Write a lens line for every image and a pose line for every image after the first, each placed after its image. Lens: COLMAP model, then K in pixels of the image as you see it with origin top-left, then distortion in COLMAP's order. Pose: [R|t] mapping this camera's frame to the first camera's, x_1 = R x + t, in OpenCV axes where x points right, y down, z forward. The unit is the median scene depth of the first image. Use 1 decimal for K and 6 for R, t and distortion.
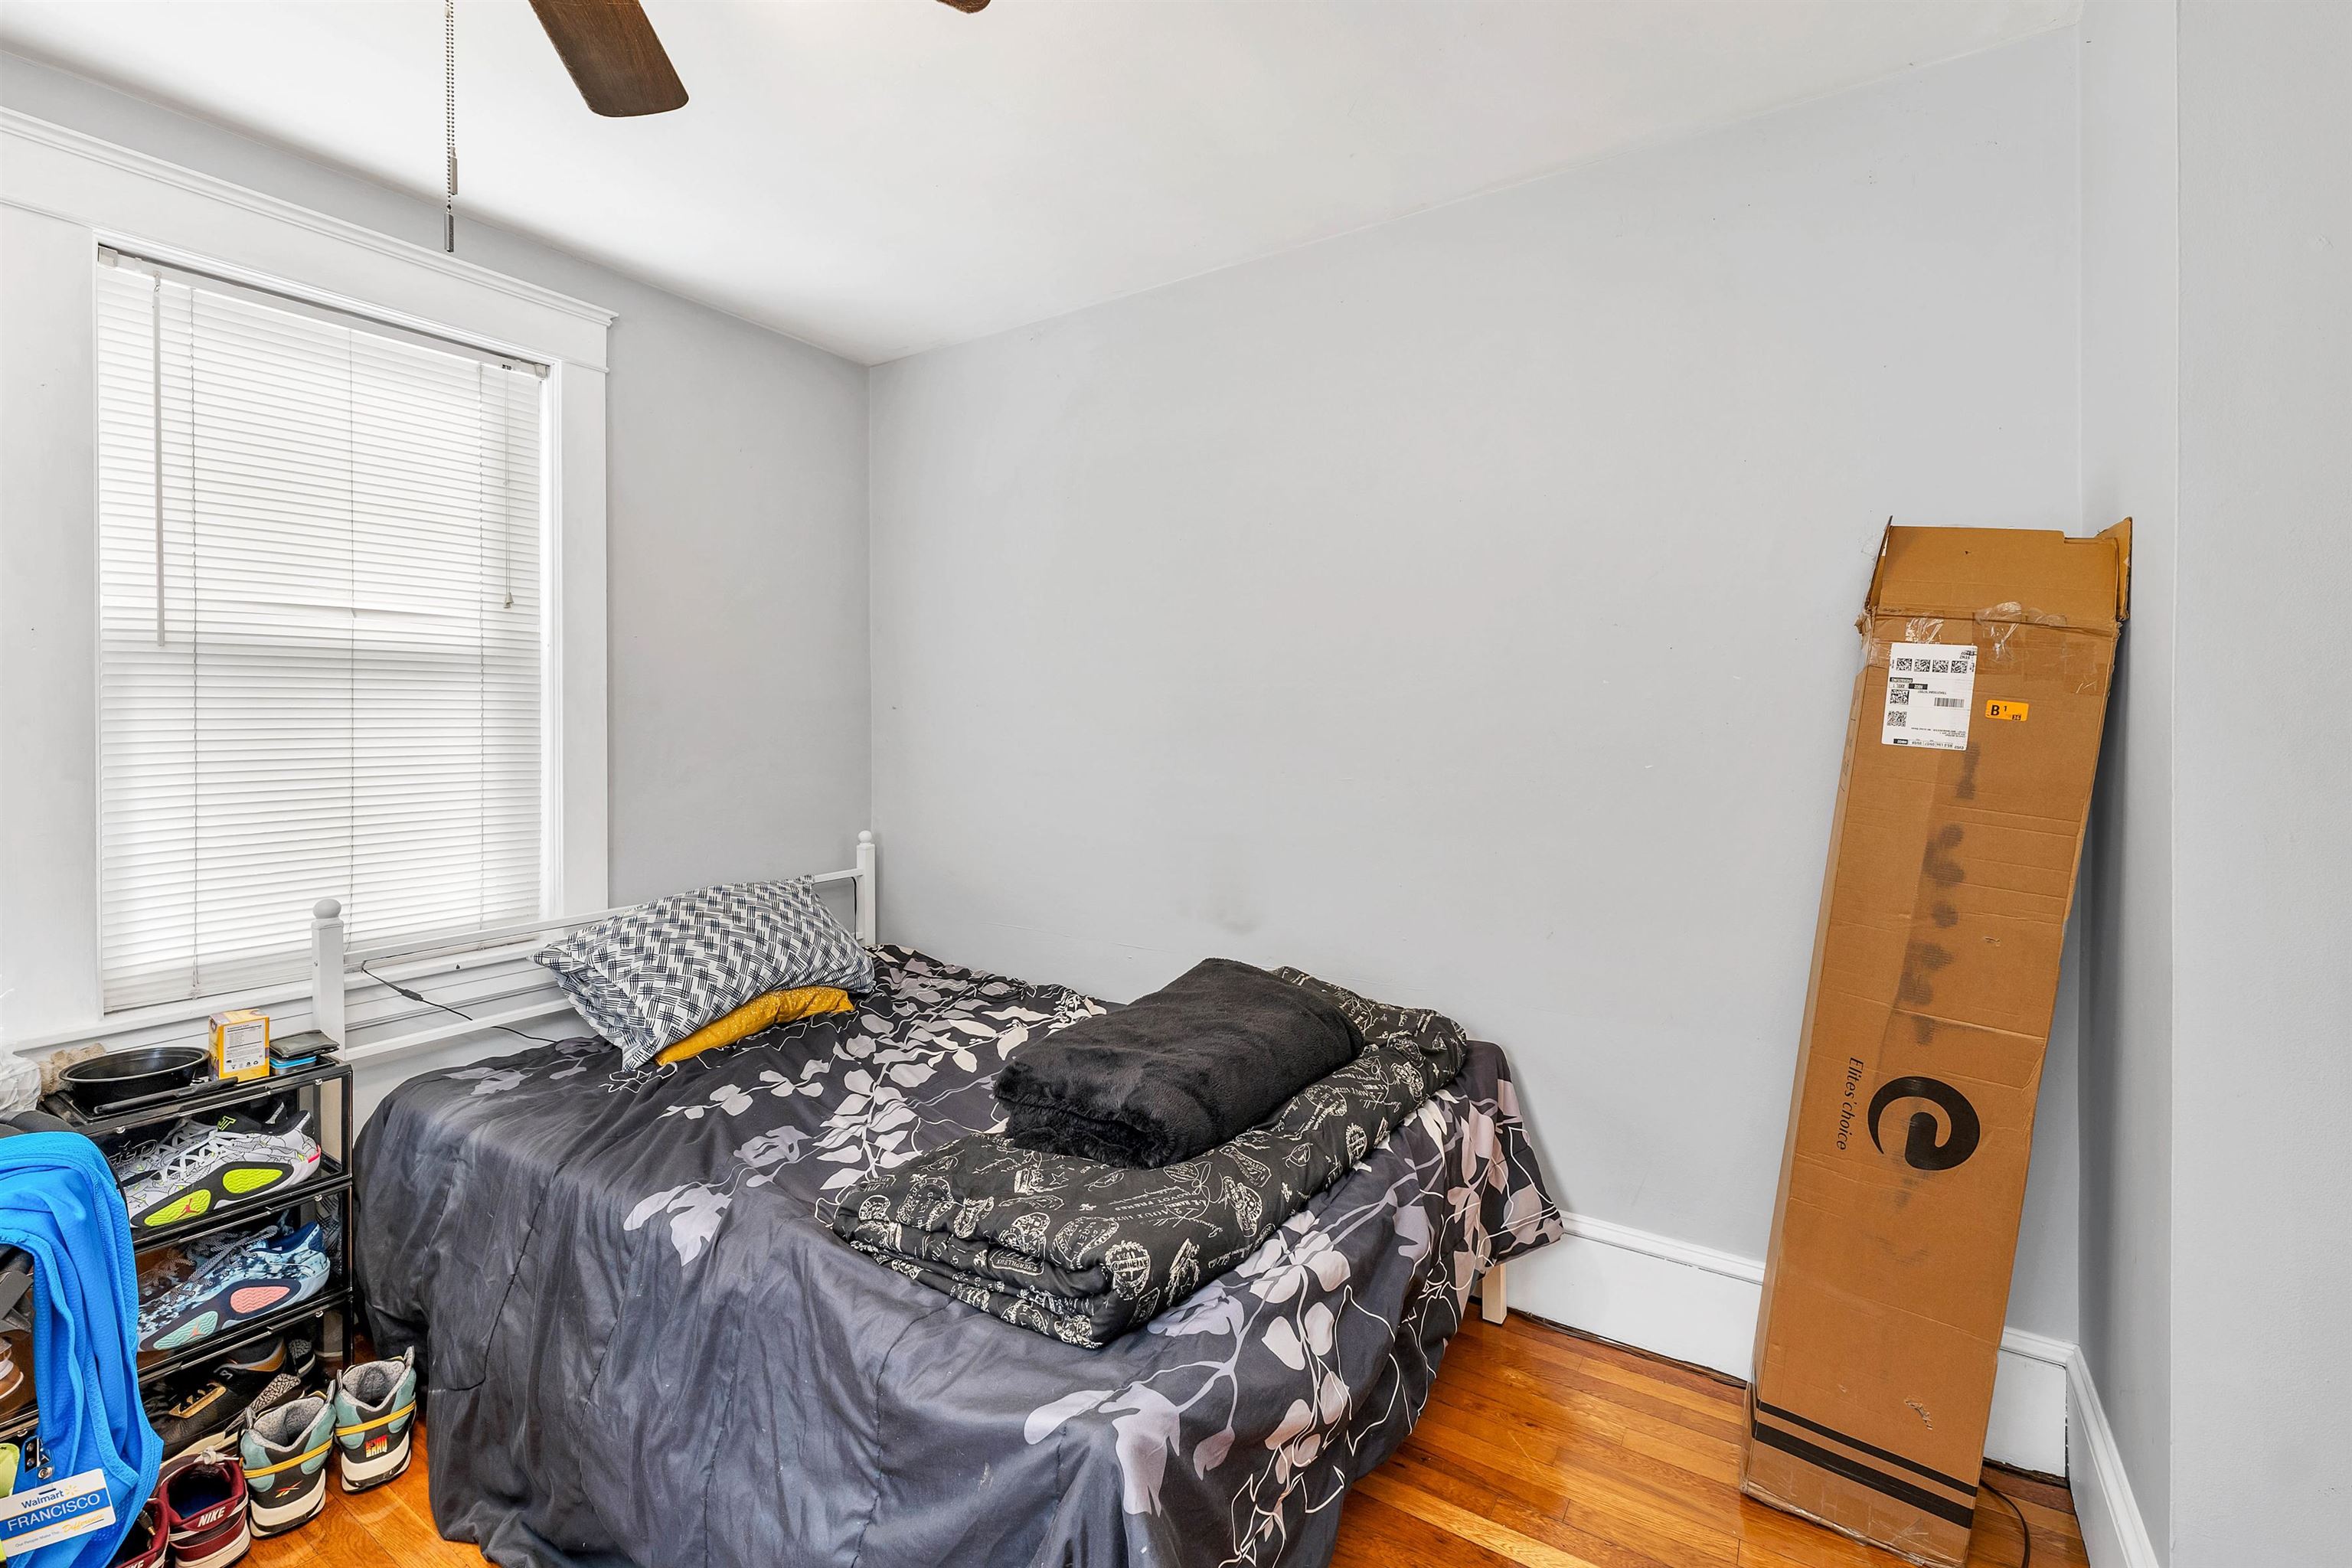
lens RADIAL K [[998.6, 0, 1174.2], [0, 998.6, 720.6], [0, 0, 1]] dist [0.002012, -0.000081]
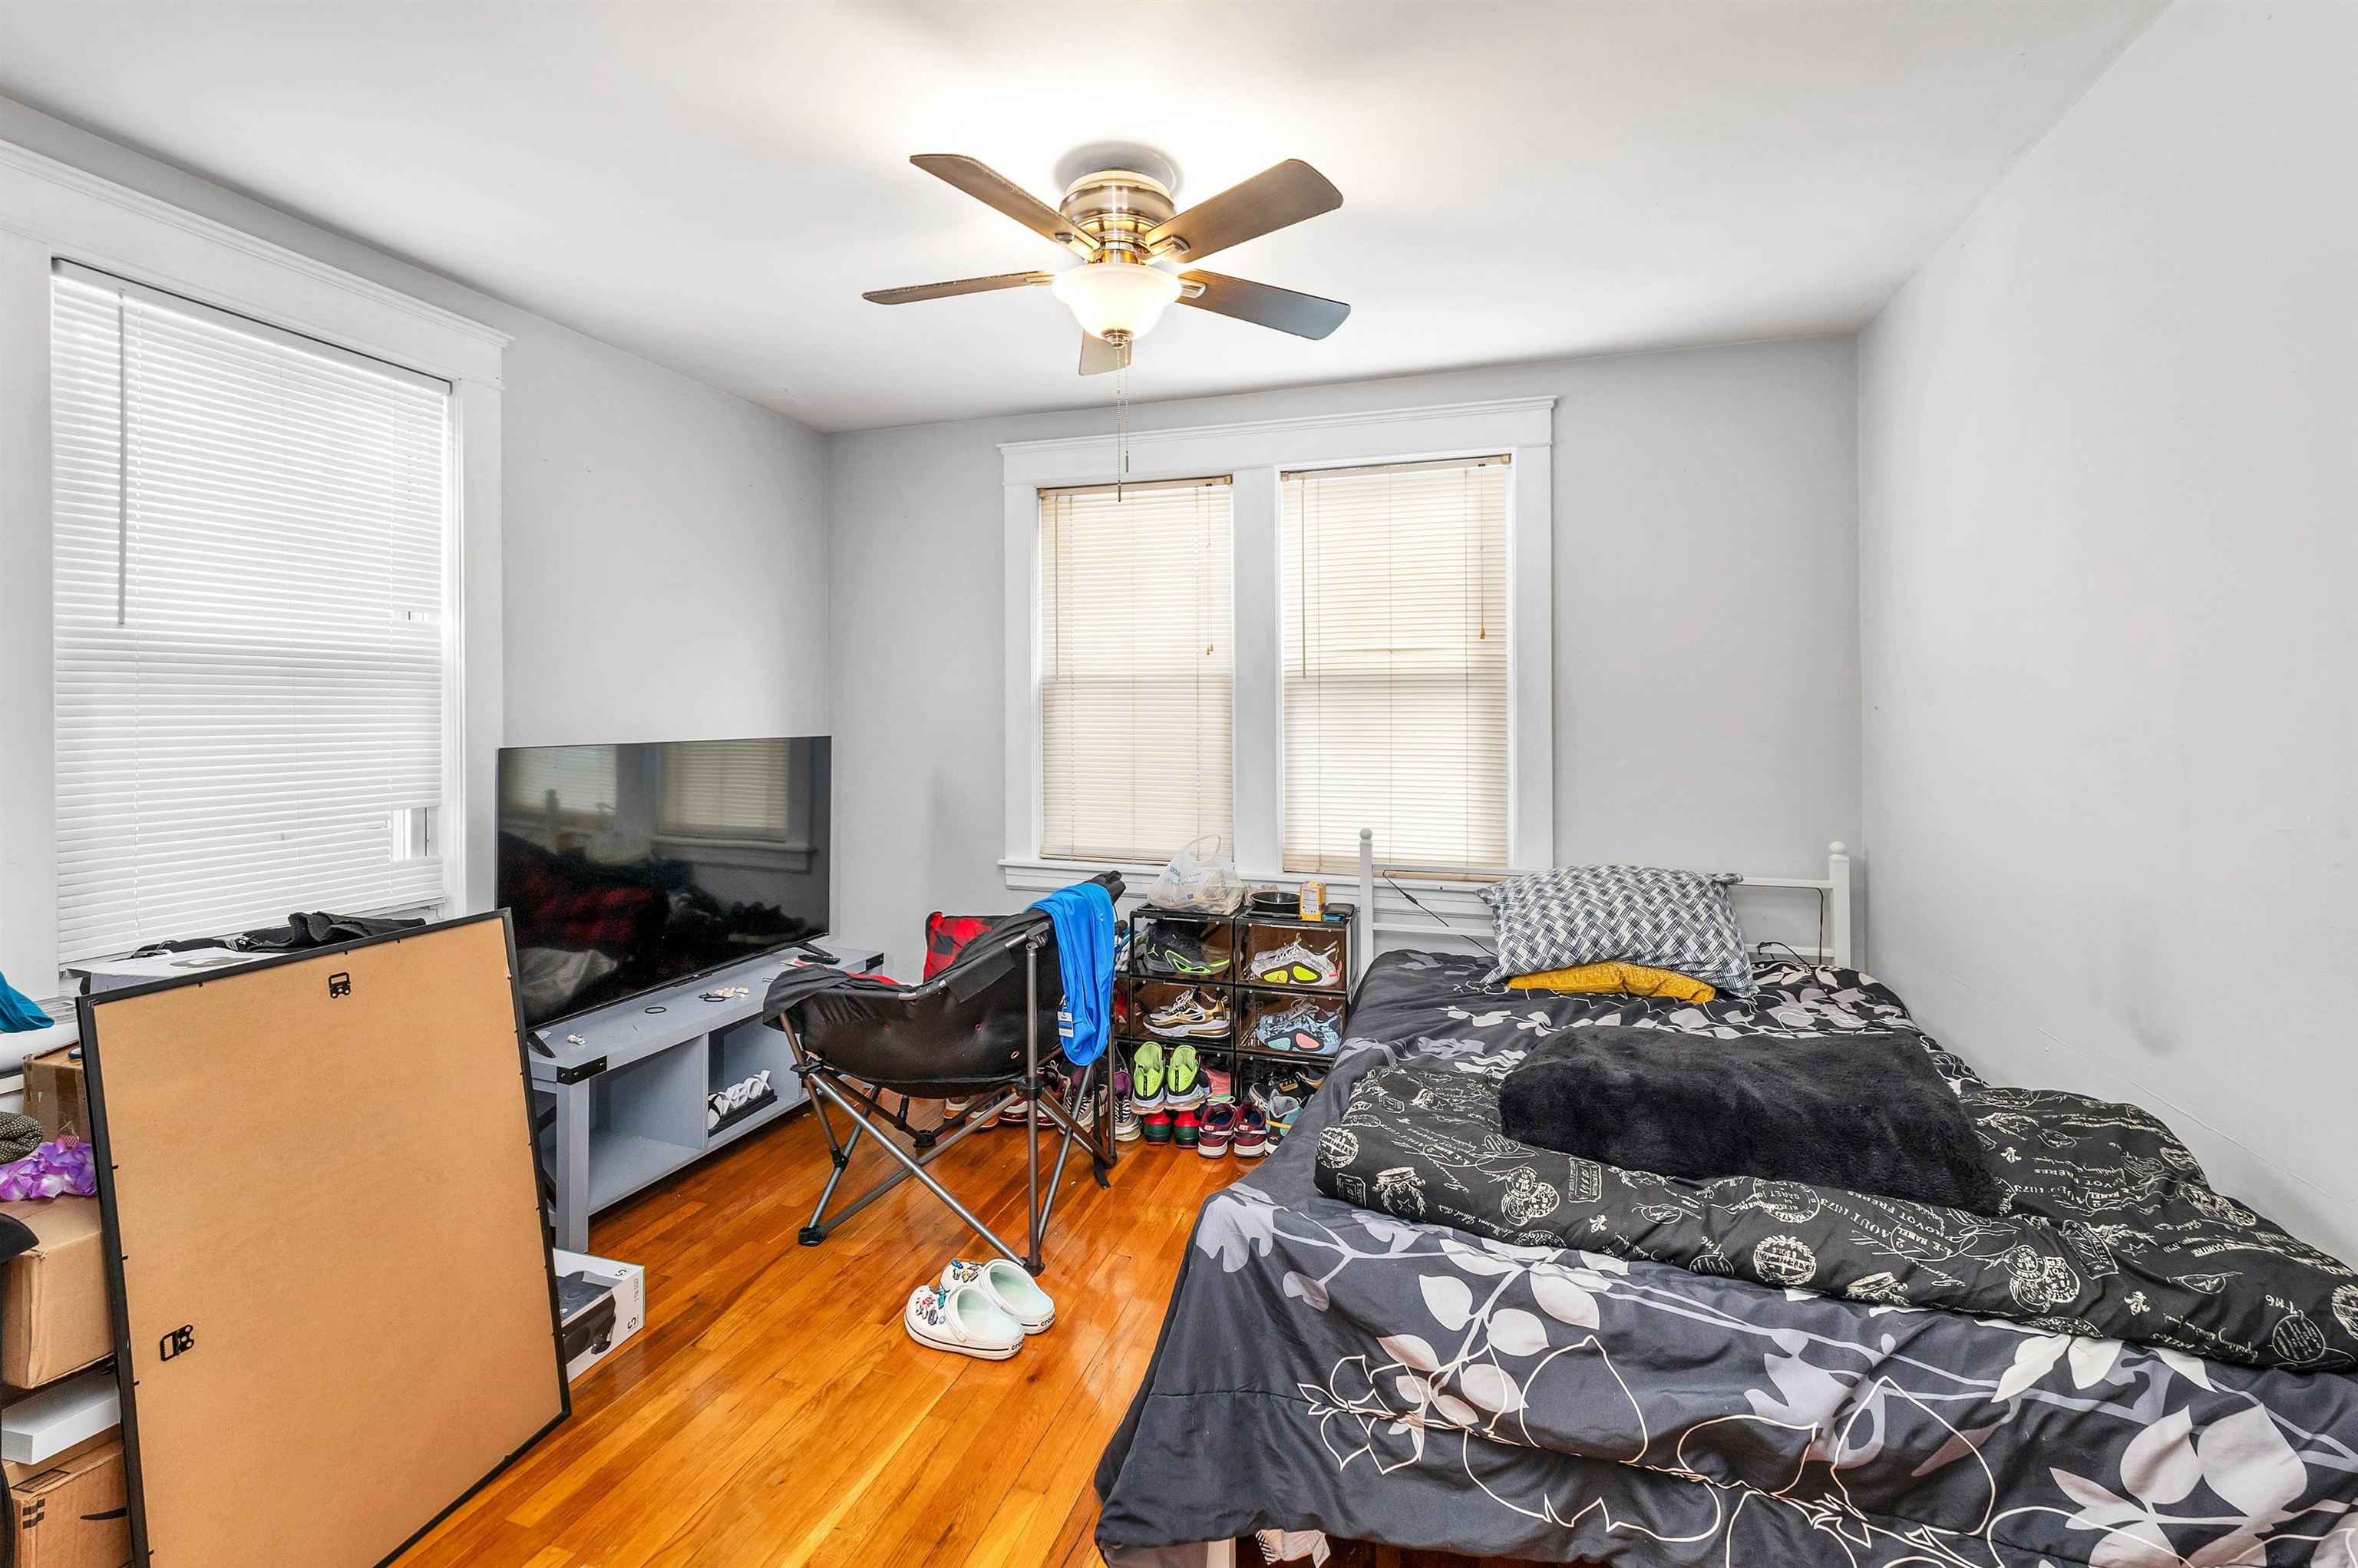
lens RADIAL K [[1000.9, 0, 1181.5], [0, 1000.9, 714.3], [0, 0, 1]] dist [-0.002278, -0.000035]
pose [[0.271950, -0.000492, -0.962311, 0.672044], [-0.005279, 0.999984, -0.002003, -0.003503], [0.962297, 0.005625, 0.271944, 0.267219]]
